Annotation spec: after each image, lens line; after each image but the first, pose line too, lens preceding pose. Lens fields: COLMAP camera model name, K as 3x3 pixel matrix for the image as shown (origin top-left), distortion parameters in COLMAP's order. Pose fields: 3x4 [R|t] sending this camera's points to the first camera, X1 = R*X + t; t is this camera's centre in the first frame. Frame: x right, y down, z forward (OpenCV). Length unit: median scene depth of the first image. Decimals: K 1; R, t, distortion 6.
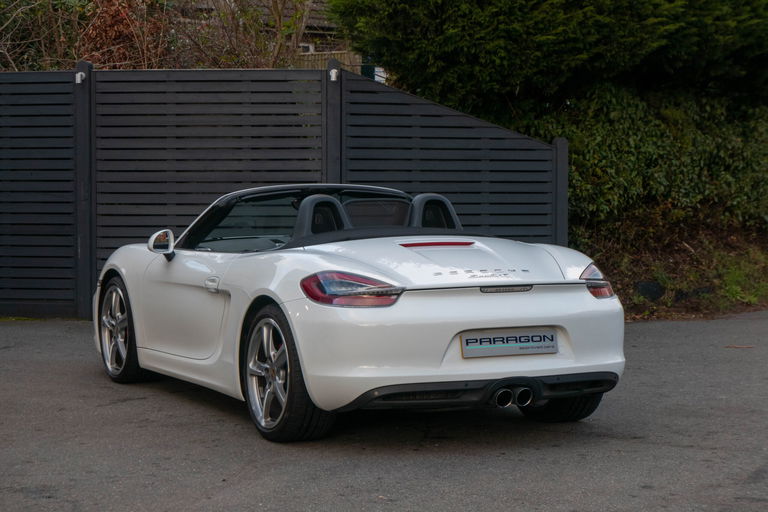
lens RADIAL K [[1937.8, 0, 384.0], [0, 1937.8, 256.0], [0, 0, 1]] dist [-0.052851, -1.010231]
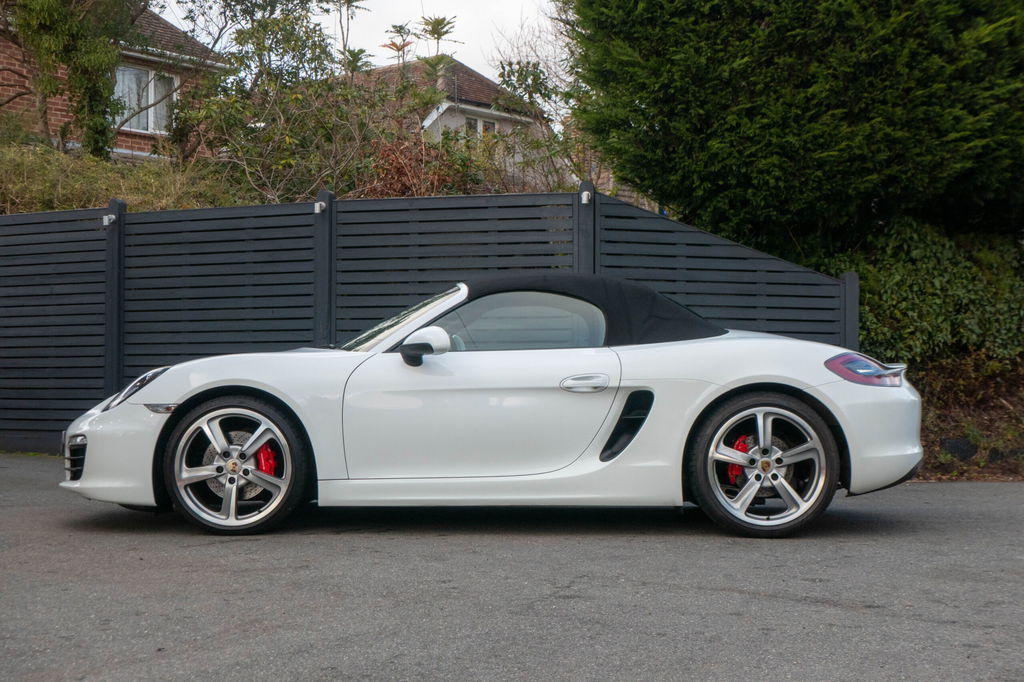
lens RADIAL K [[1503.9, 0, 512.0], [0, 1503.9, 341.0], [0, 0, 1]] dist [0.000093, -0.136181]
pose [[0.982530, -0.001786, -0.186098, 0.065069], [-0.014034, 0.996396, -0.083655, 0.029633], [0.185577, 0.084805, 0.978963, 0.287165]]
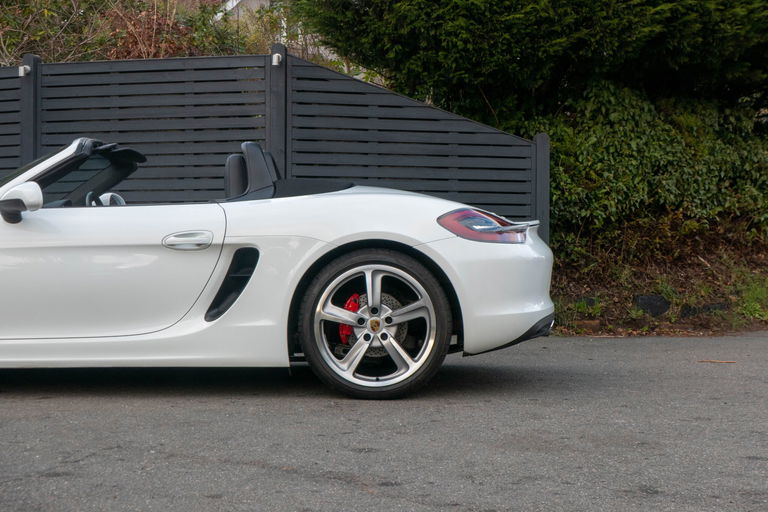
lens RADIAL K [[1317.9, 0, 384.0], [0, 1317.9, 256.0], [0, 0, 1]] dist [-0.001594, -0.401755]
pose [[0.984628, 0.003622, -0.174629, 0.122876], [-0.012065, 0.998807, -0.047313, 0.026284], [0.174250, 0.048692, 0.983497, 0.365796]]
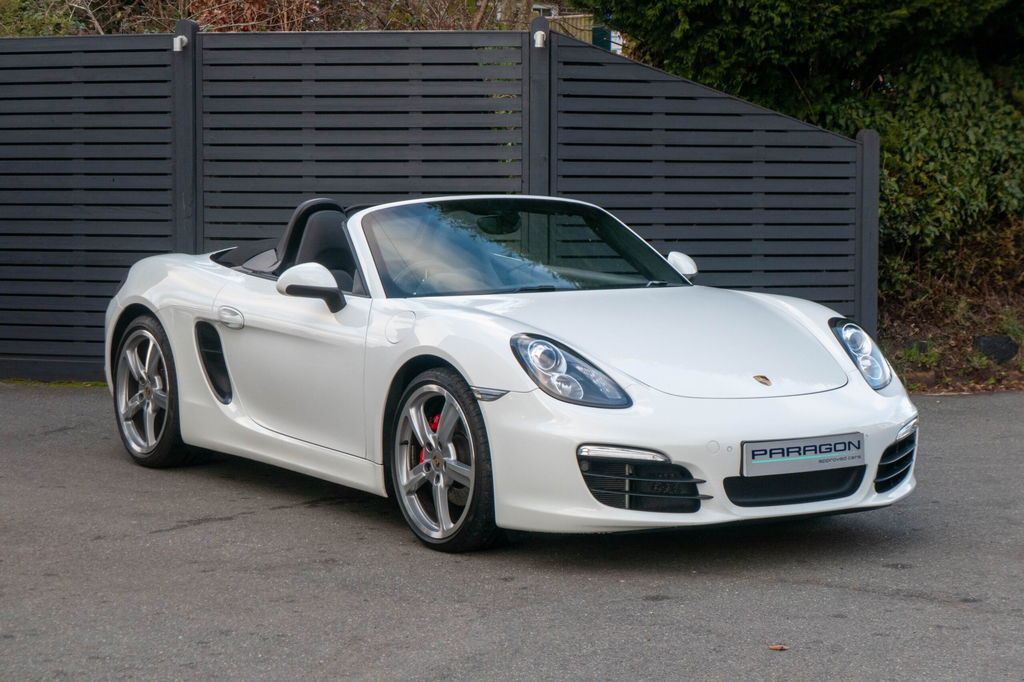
lens RADIAL K [[2395.0, 0, 511.6], [0, 2395.0, 306.2], [0, 0, 1]] dist [0.185534, -4.439128]
pose [[0.997843, 0.005878, -0.065382, 0.019319], [-0.005073, 0.999909, 0.012470, -0.007496], [0.065449, -0.012112, 0.997782, 0.126090]]
